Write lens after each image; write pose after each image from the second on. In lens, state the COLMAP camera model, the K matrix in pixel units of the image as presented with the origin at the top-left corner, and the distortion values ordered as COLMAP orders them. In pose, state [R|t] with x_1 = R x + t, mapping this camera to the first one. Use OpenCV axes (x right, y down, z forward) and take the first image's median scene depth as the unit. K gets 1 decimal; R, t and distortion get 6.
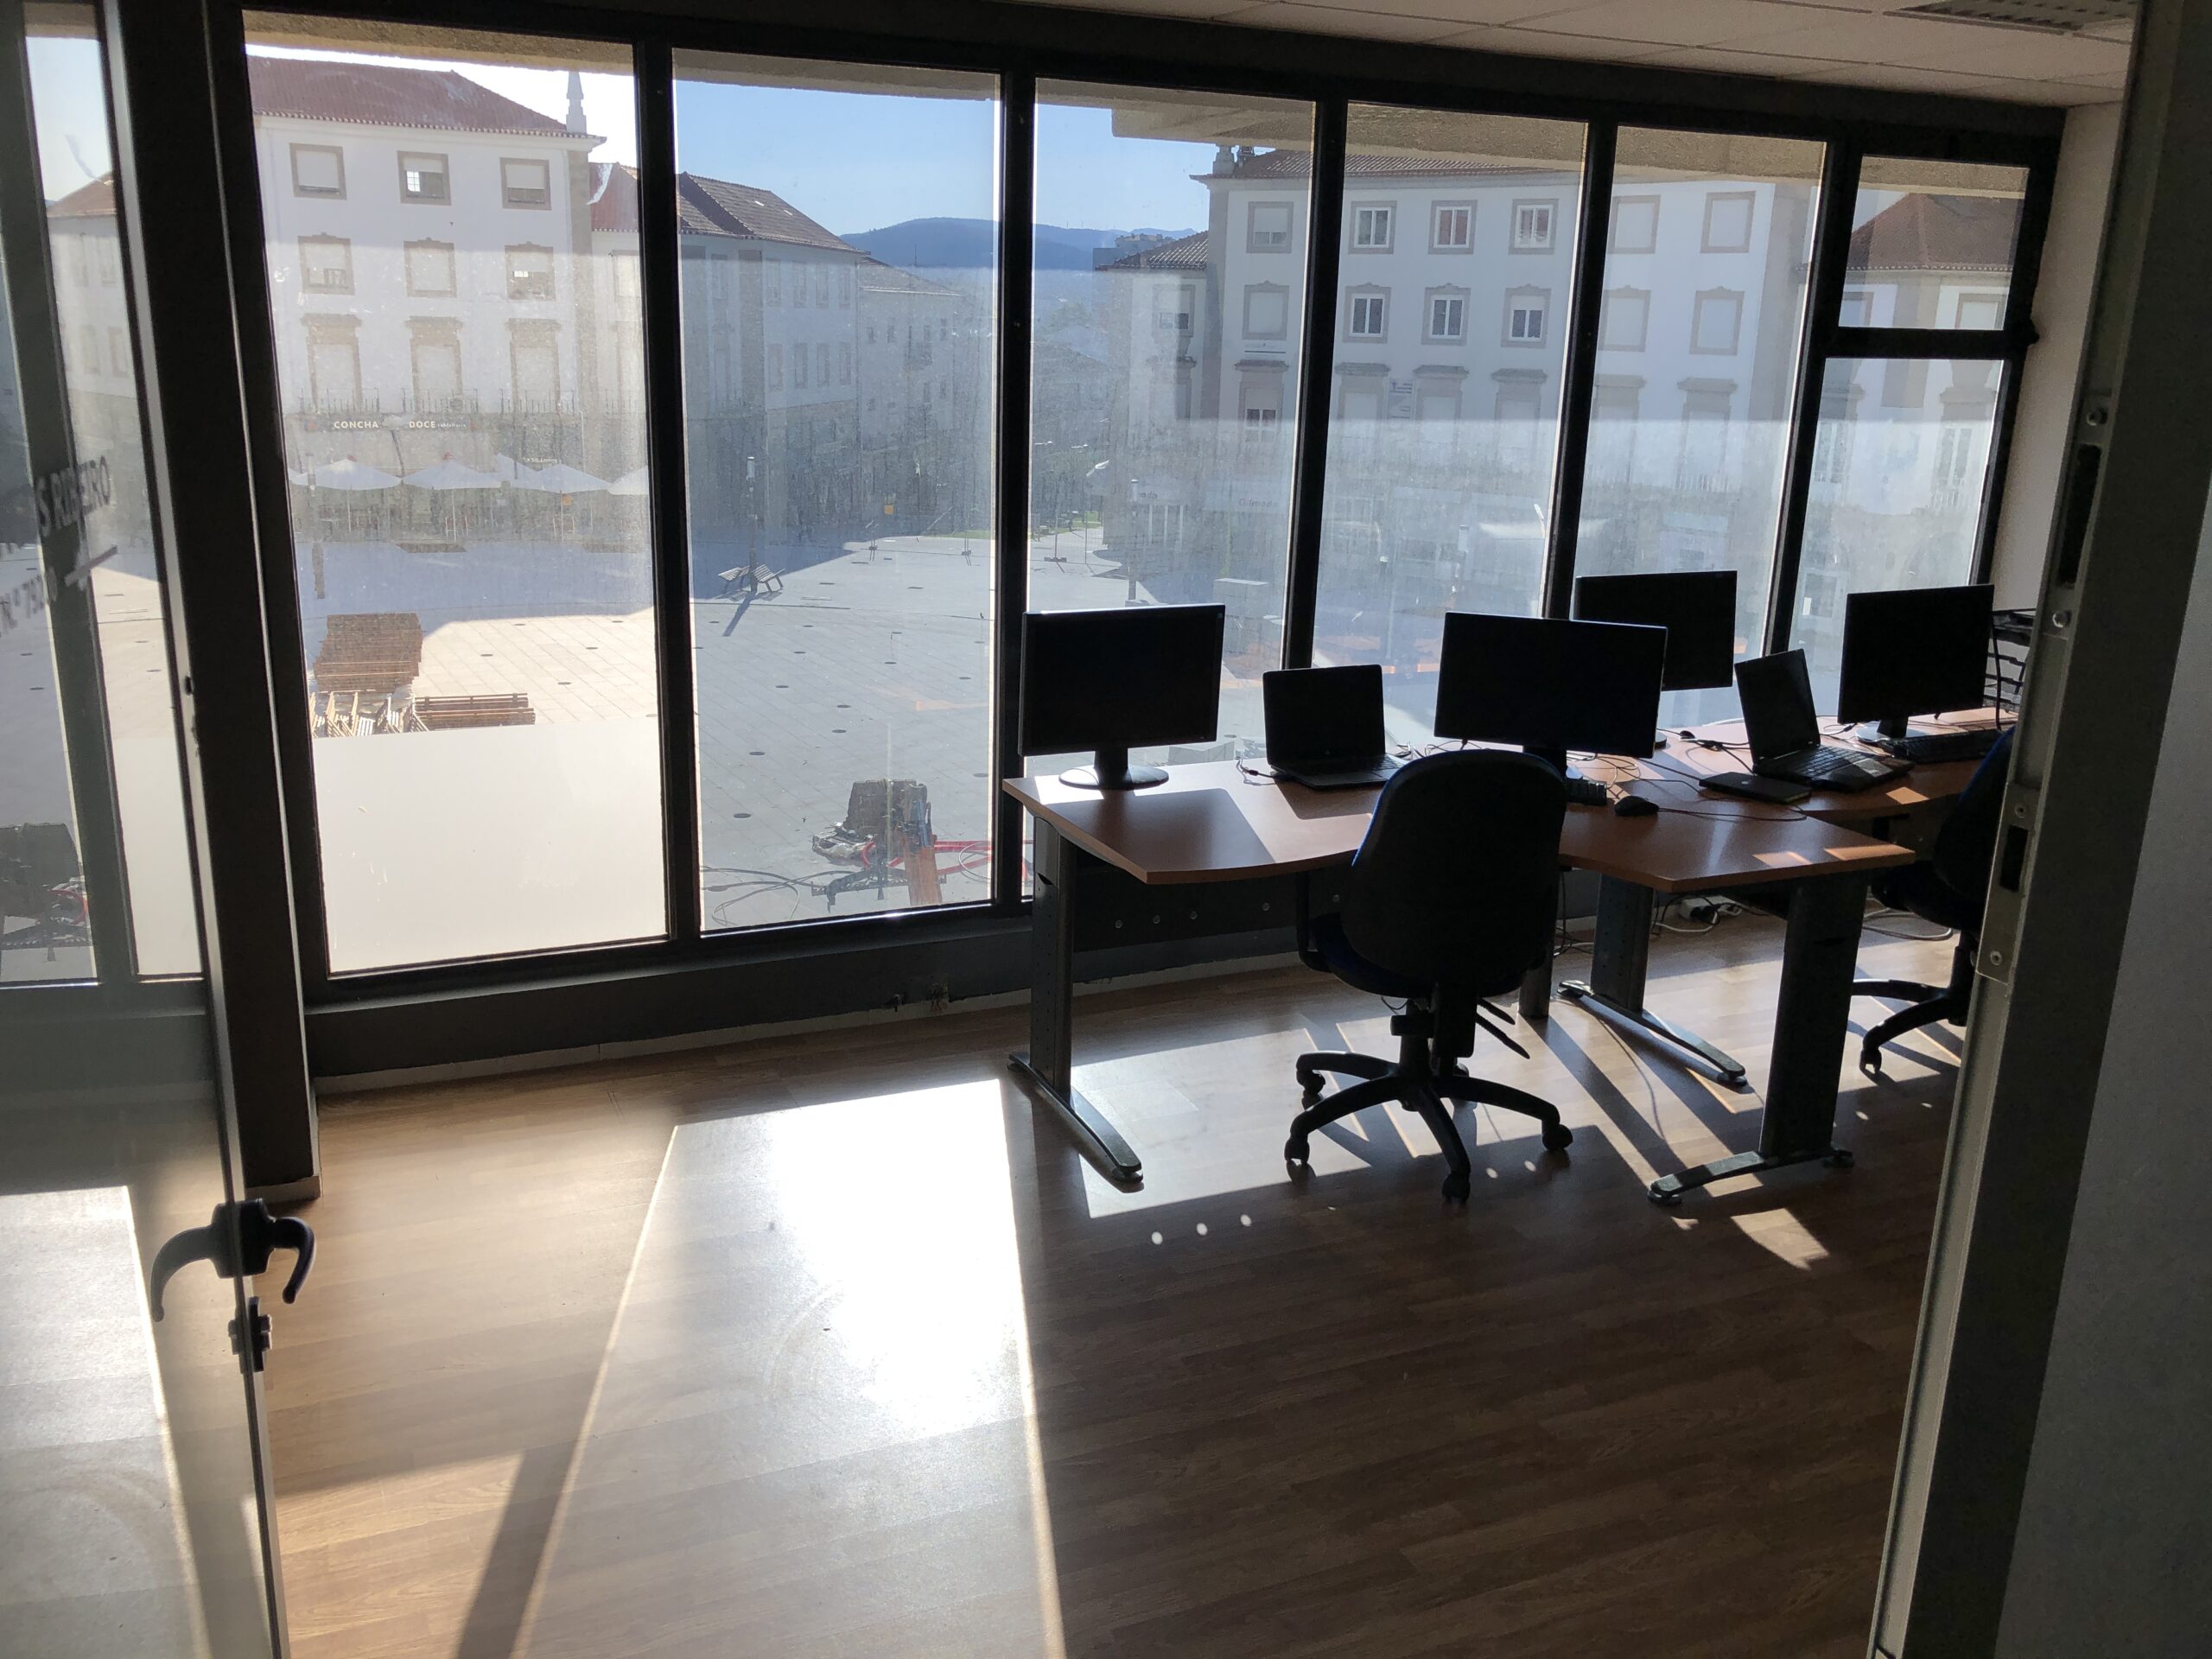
lens RADIAL K [[1806.1, 0, 1100.2], [0, 1806.1, 797.6], [0, 0, 1]] dist [0.011971, 0.001916]
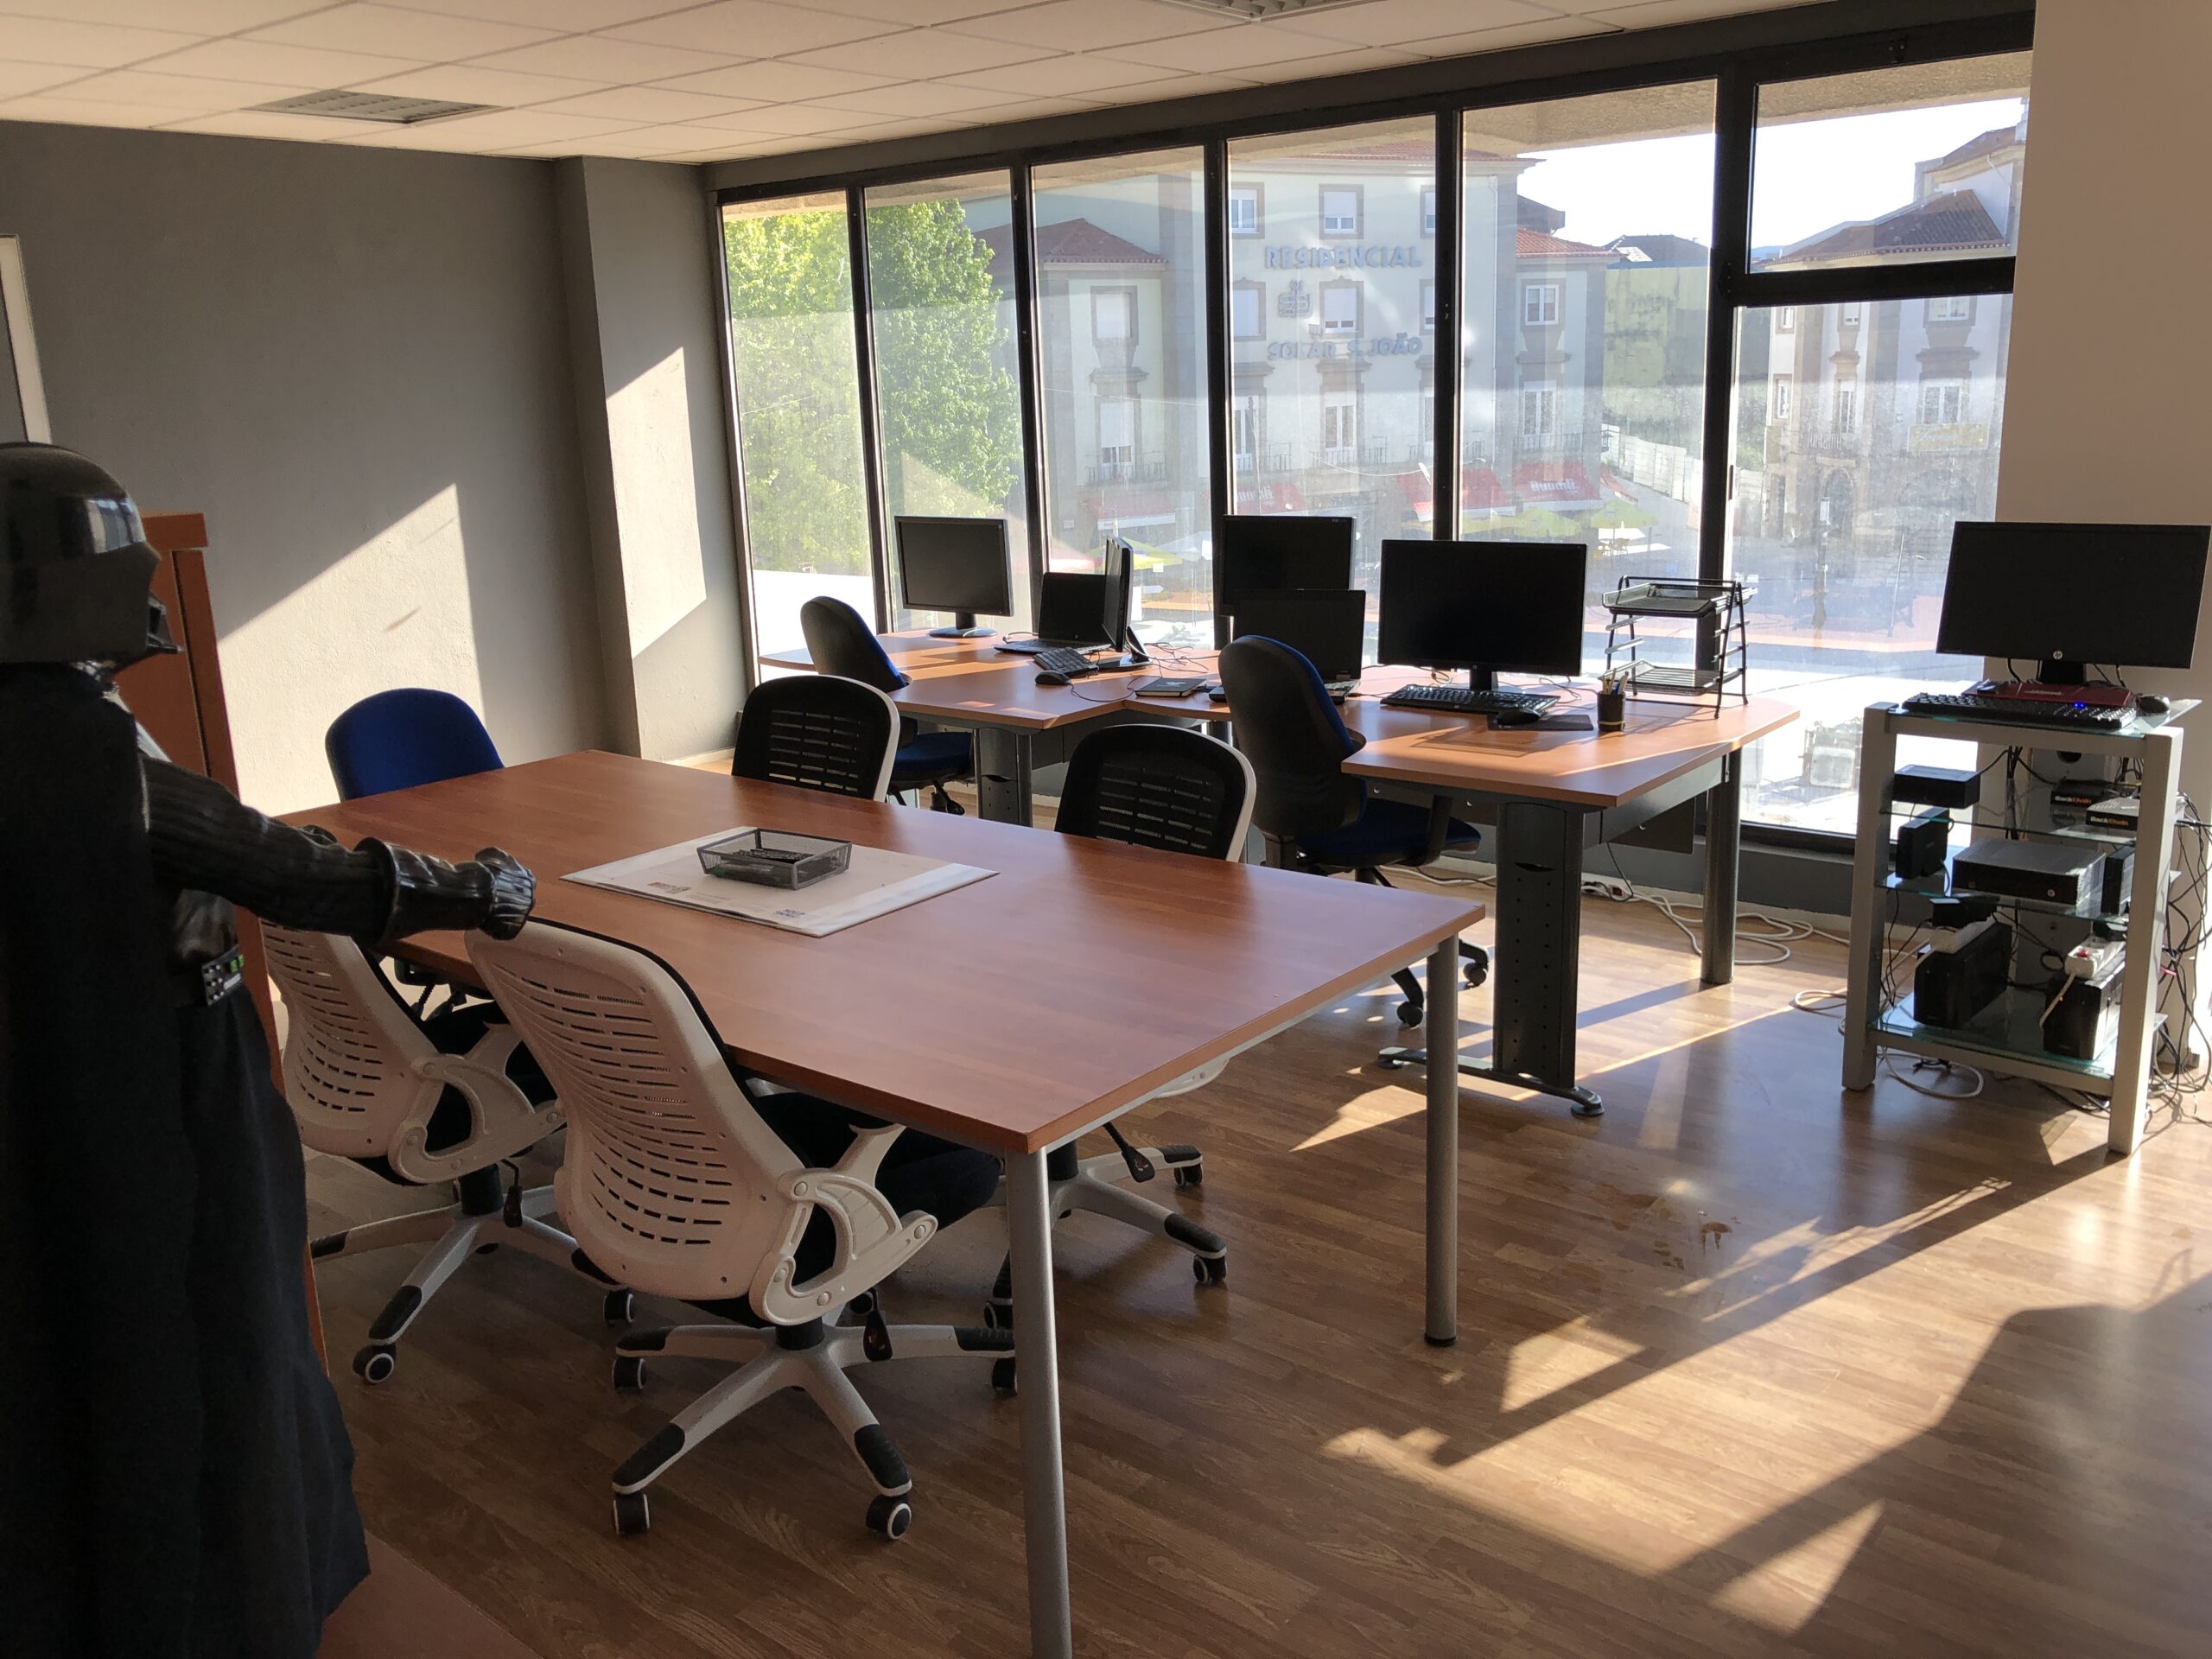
lens RADIAL K [[1806.1, 0, 1100.2], [0, 1806.1, 797.6], [0, 0, 1]] dist [0.011971, 0.001916]
pose [[0.455010, 0.166140, -0.874850, 1.186929], [-0.187644, 0.978270, 0.088186, -0.028391], [0.870492, 0.124034, 0.476298, 0.352051]]
